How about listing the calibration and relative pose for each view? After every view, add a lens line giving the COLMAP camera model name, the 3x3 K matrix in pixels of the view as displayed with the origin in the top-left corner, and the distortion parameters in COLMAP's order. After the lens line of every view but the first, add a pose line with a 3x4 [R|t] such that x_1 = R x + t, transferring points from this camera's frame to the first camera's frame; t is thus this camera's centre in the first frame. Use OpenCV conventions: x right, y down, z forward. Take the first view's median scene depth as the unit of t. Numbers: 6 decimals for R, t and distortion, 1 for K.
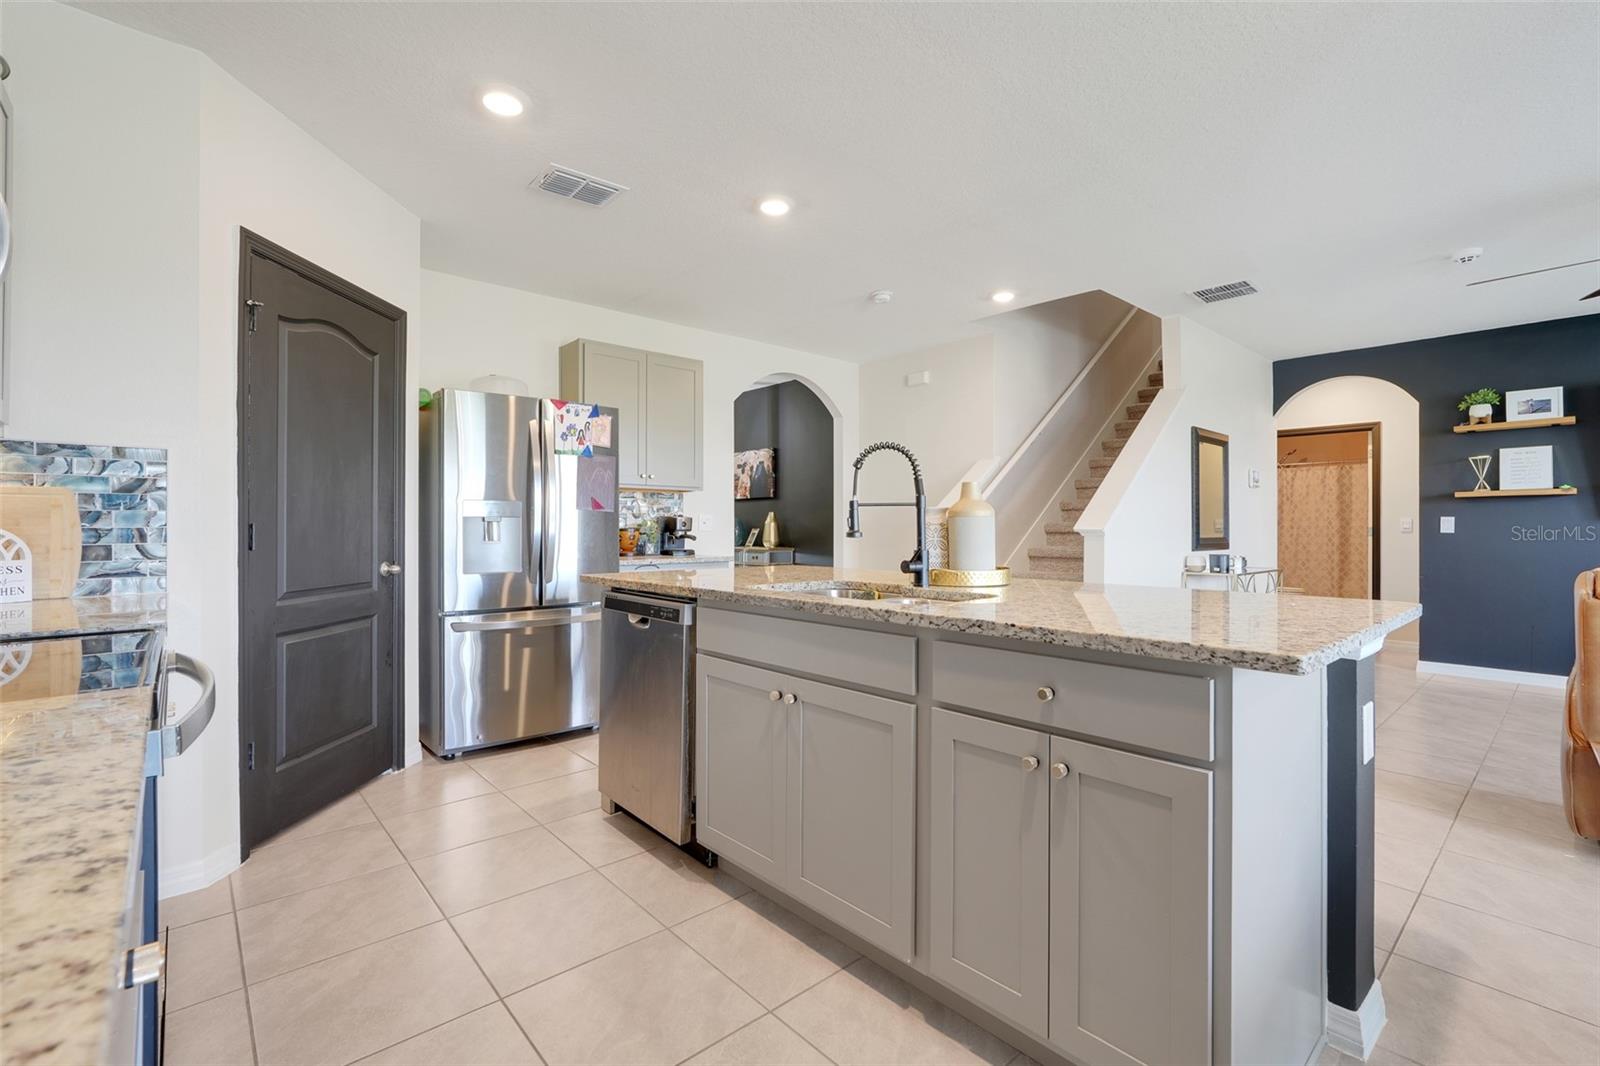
lens RADIAL K [[707.2, 0, 799.2], [0, 707.2, 522.8], [0, 0, 1]] dist [-0.008044, 0.005248]
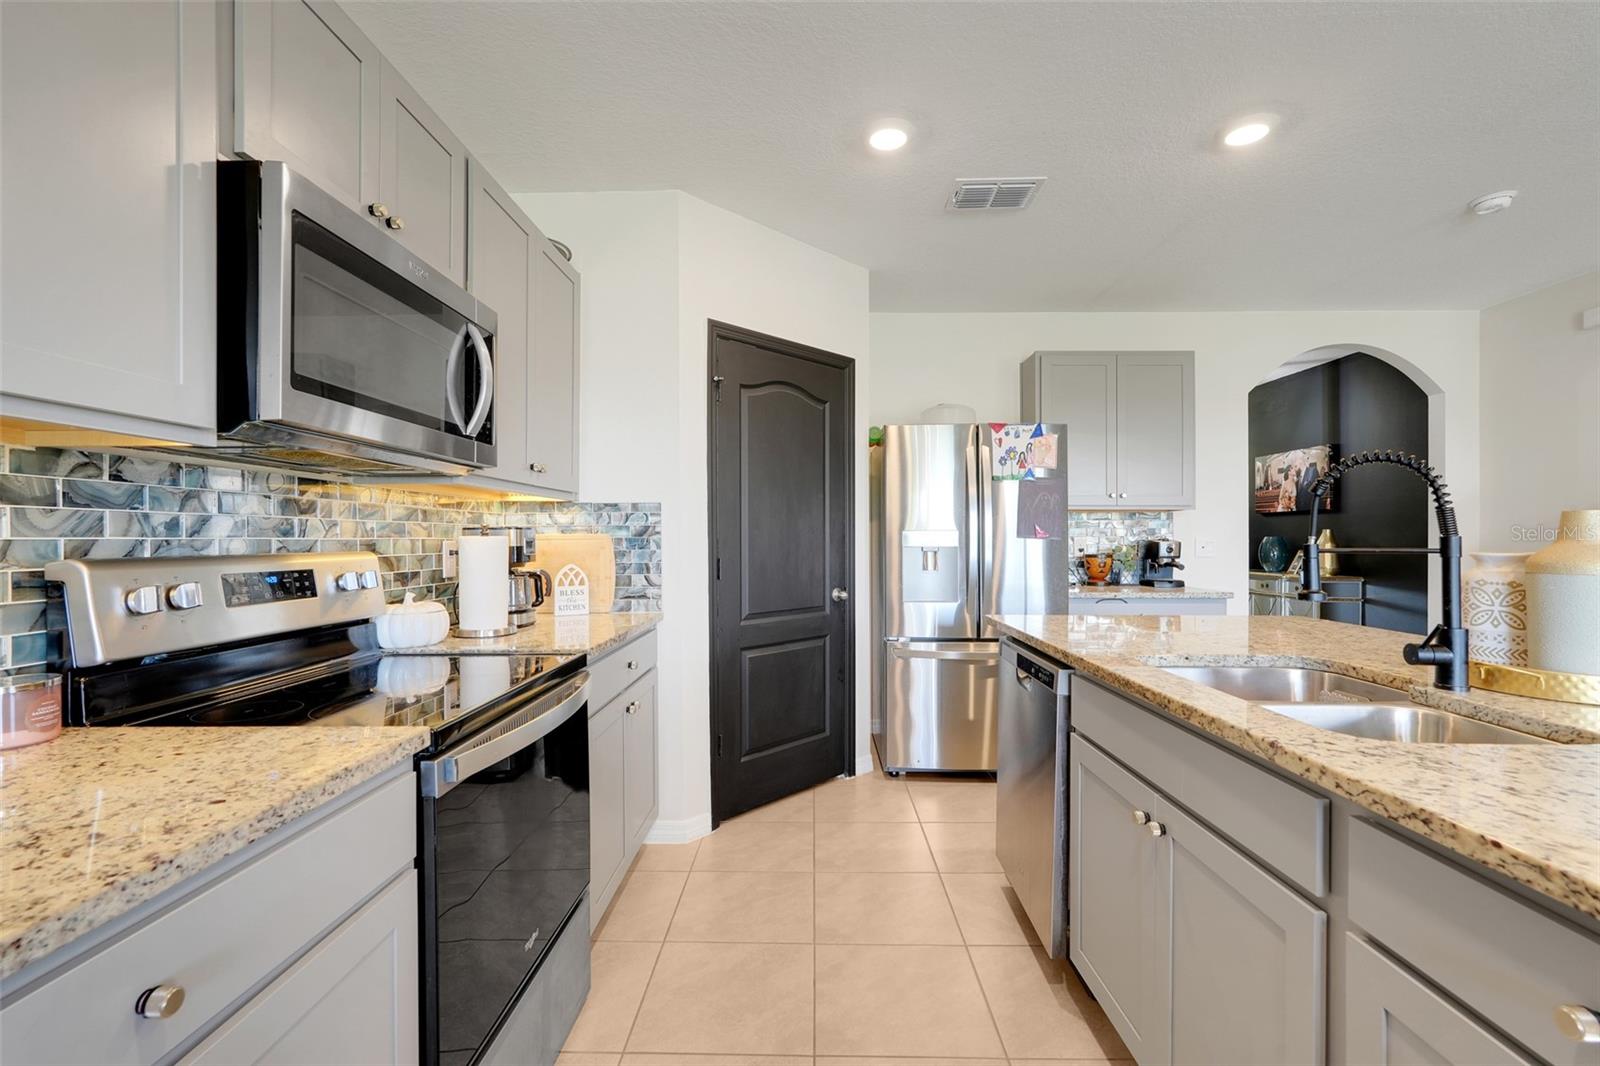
lens RADIAL K [[707.2, 0, 800.7], [0, 707.2, 538.6], [0, 0, 1]] dist [-0.008044, 0.005248]
pose [[0.739798, 0.002387, -0.672825, 0.109291], [0.004415, 0.999955, 0.008402, -0.029220], [0.672815, -0.009186, 0.739754, 0.125101]]
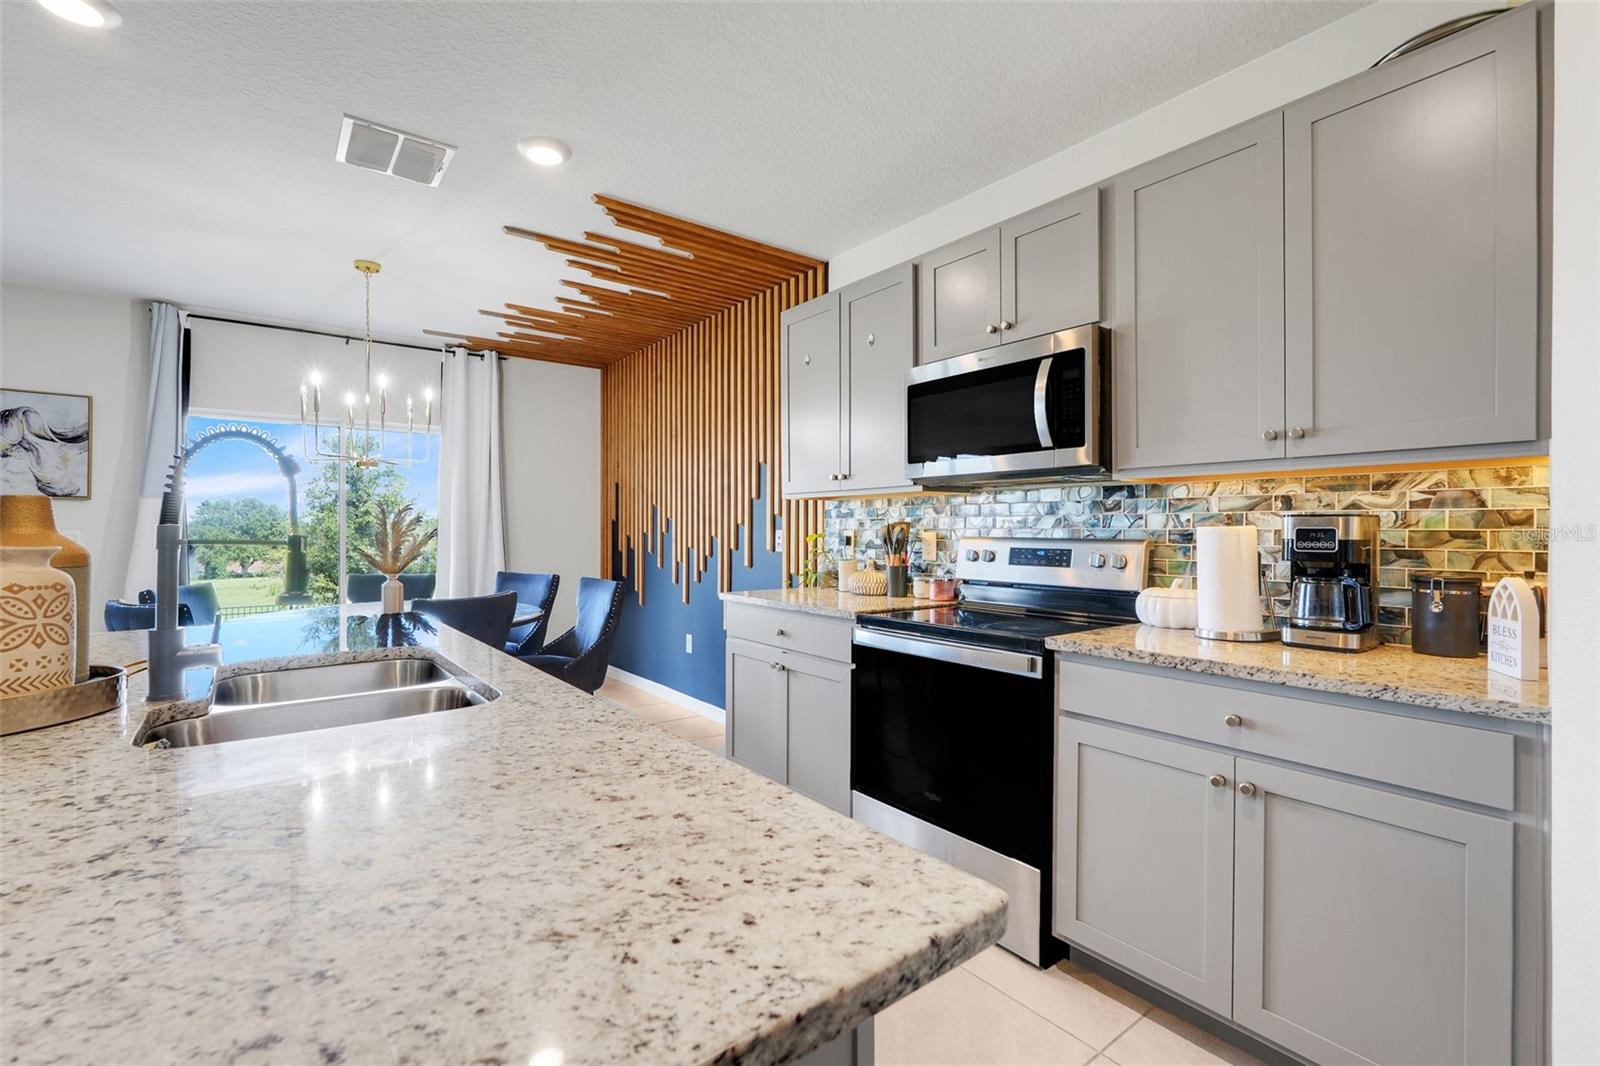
lens RADIAL K [[707.2, 0, 784.6], [0, 707.2, 530.4], [0, 0, 1]] dist [-0.008044, 0.005248]
pose [[-0.998207, -0.002713, 0.059787, -0.198956], [-0.002903, 0.999991, -0.003098, -0.021819], [-0.059778, -0.003266, -0.998206, 0.980901]]
